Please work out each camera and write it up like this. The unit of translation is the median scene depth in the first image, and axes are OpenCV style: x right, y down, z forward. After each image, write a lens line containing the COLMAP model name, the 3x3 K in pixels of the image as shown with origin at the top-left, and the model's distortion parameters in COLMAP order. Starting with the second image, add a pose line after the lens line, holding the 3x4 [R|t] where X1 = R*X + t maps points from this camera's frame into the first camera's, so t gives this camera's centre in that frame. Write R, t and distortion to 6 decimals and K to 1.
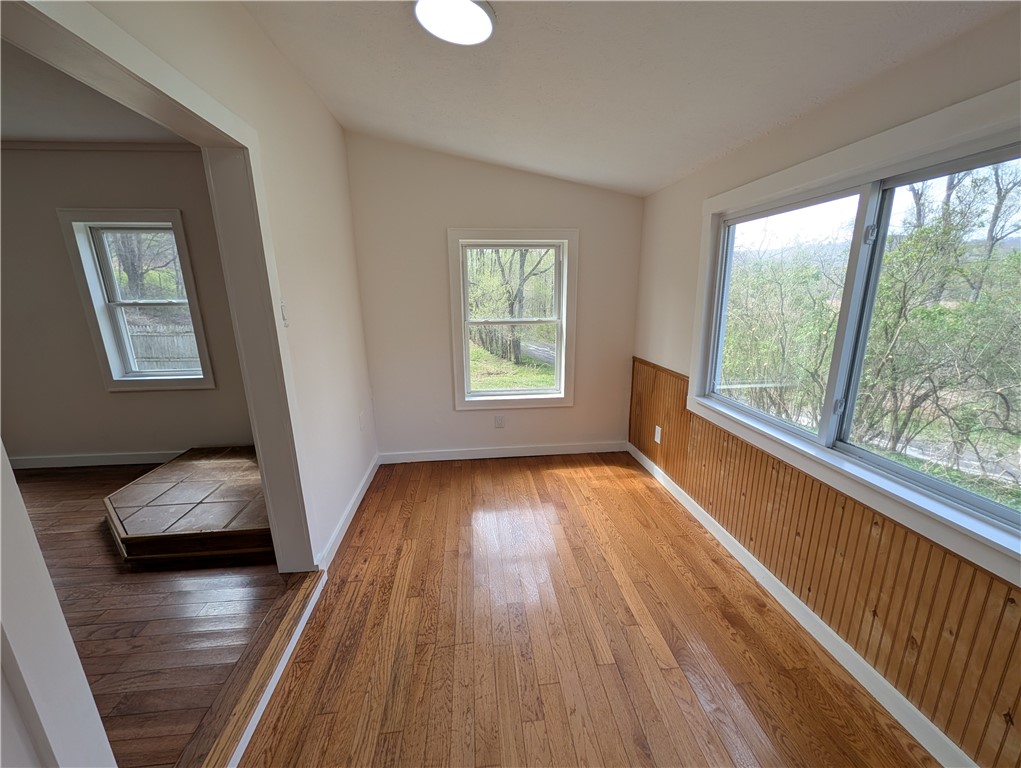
lens RADIAL K [[396.3, 0, 514.4], [0, 396.3, 379.3], [0, 0, 1]] dist [0.007708, 0.000166]
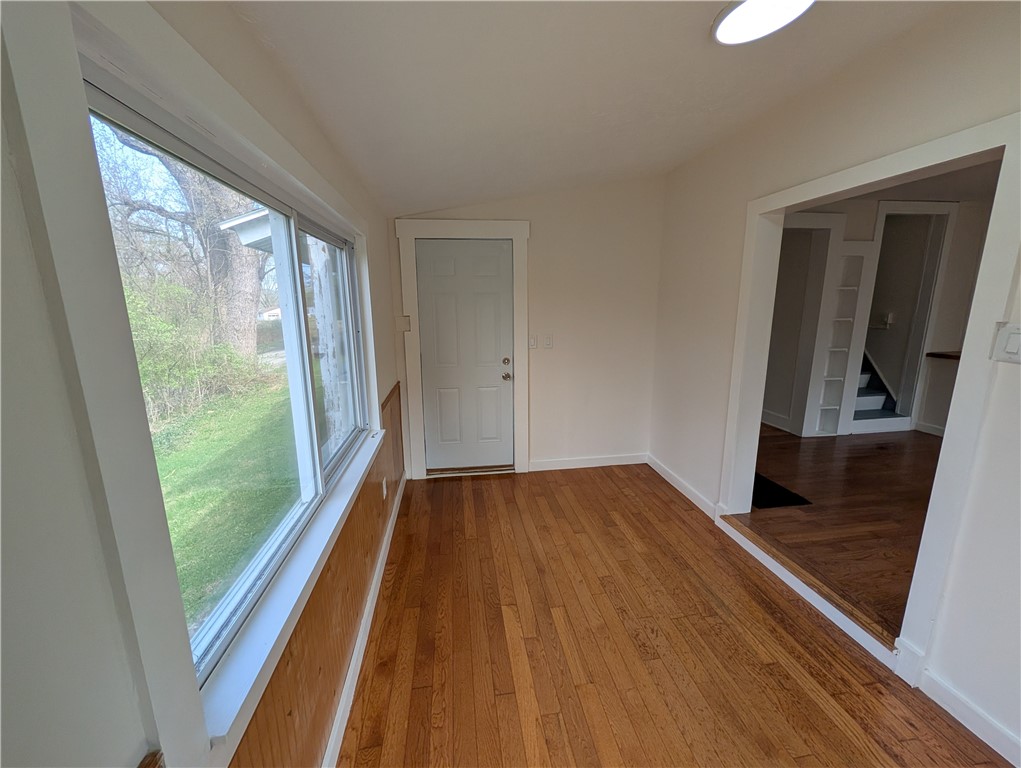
lens RADIAL K [[396.3, 0, 508.7], [0, 396.3, 381.1], [0, 0, 1]] dist [0.007708, 0.000166]
pose [[-0.999250, 0.025049, -0.029518, 0.355649], [0.010855, 0.913169, 0.407437, -0.407456], [0.037160, 0.406811, -0.912756, 1.631842]]
